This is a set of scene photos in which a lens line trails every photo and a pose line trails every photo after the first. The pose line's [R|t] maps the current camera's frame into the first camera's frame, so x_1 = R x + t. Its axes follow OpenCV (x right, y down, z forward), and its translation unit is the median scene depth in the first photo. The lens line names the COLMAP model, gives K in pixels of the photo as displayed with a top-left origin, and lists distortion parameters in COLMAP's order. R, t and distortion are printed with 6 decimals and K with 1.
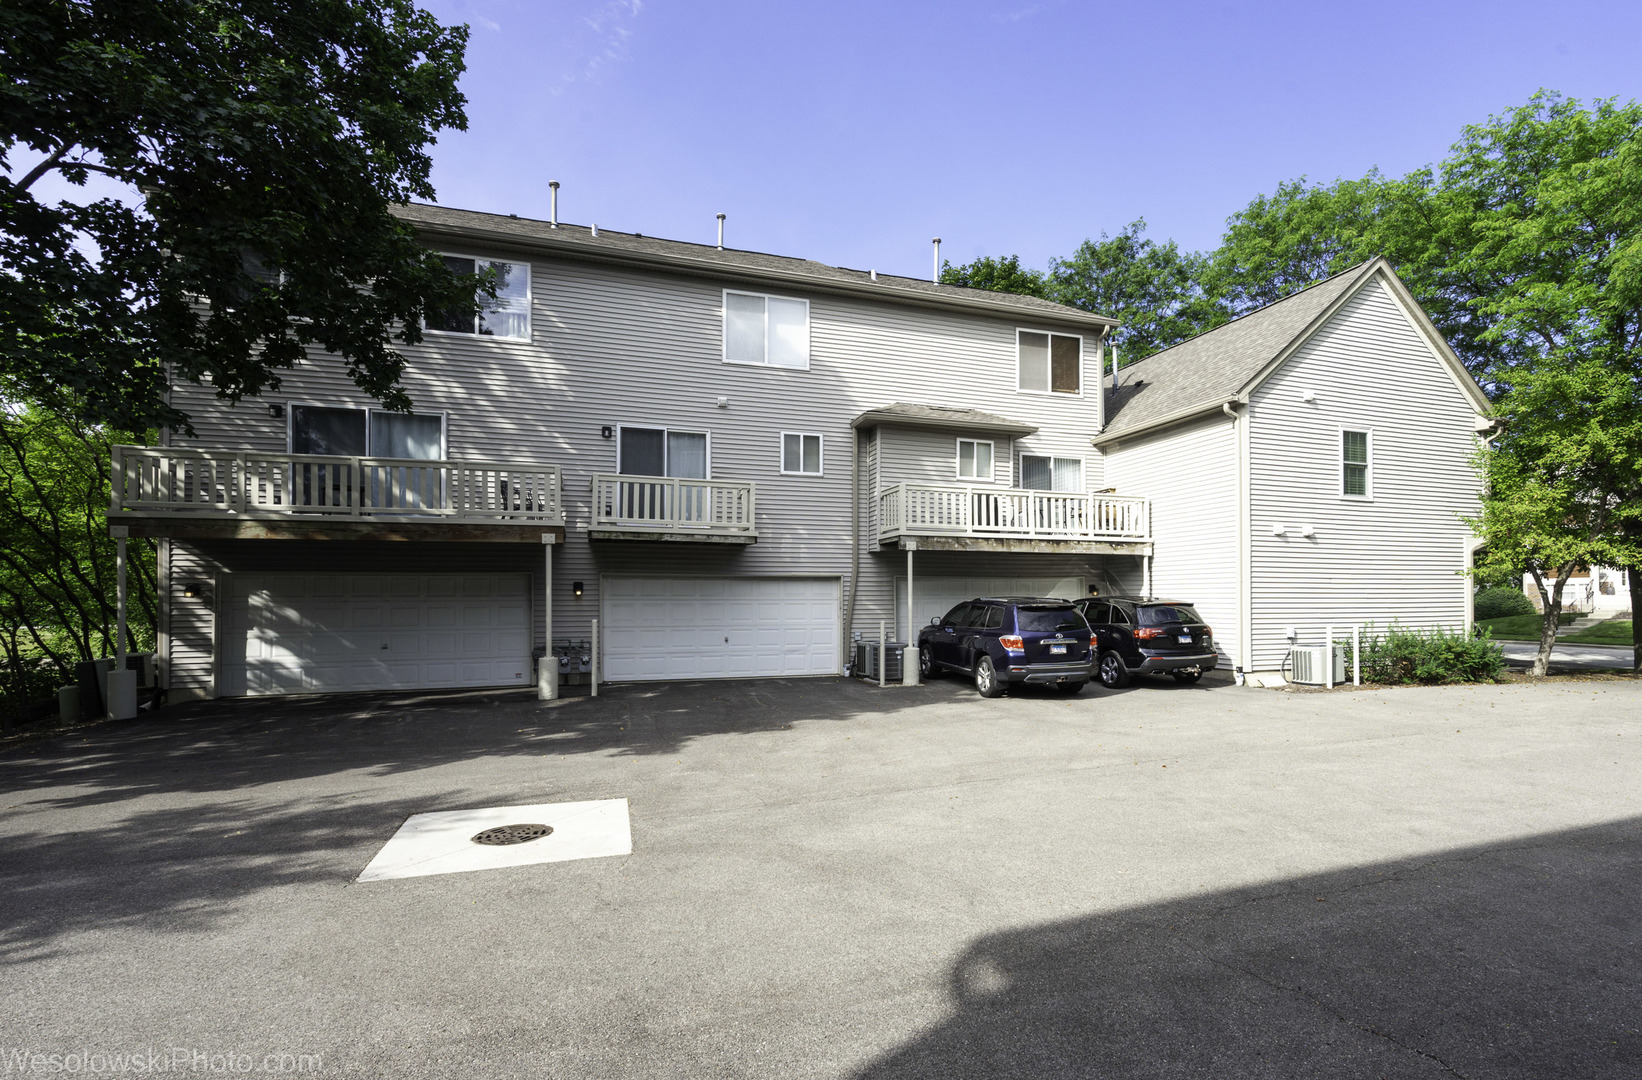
lens RADIAL K [[745.8, 0, 821.0], [0, 745.8, 540.0], [0, 0, 1]] dist [0.000376, -0.000443]
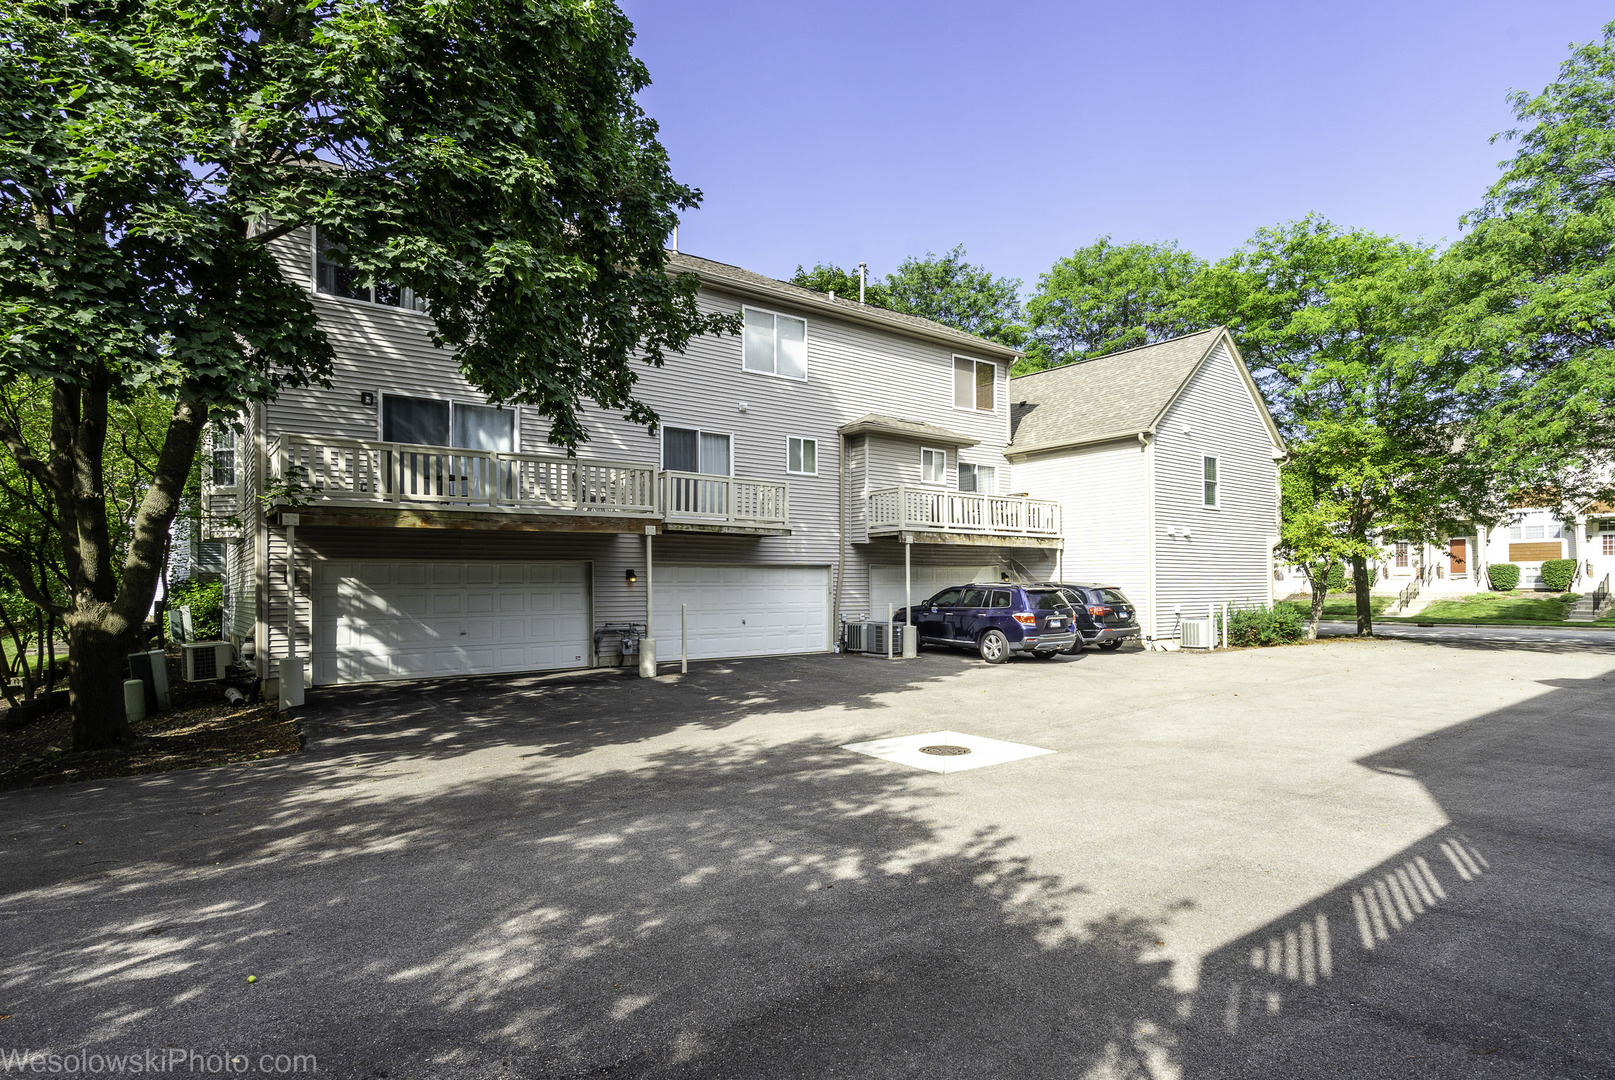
lens RADIAL K [[746.7, 0, 813.3], [0, 746.7, 520.9], [0, 0, 1]] dist [0.002627, 0.000157]
pose [[0.963933, 0.019336, 0.265441, -0.347206], [-0.017378, 0.999802, -0.009723, -0.007917], [-0.265576, 0.004760, 0.964078, -0.101276]]
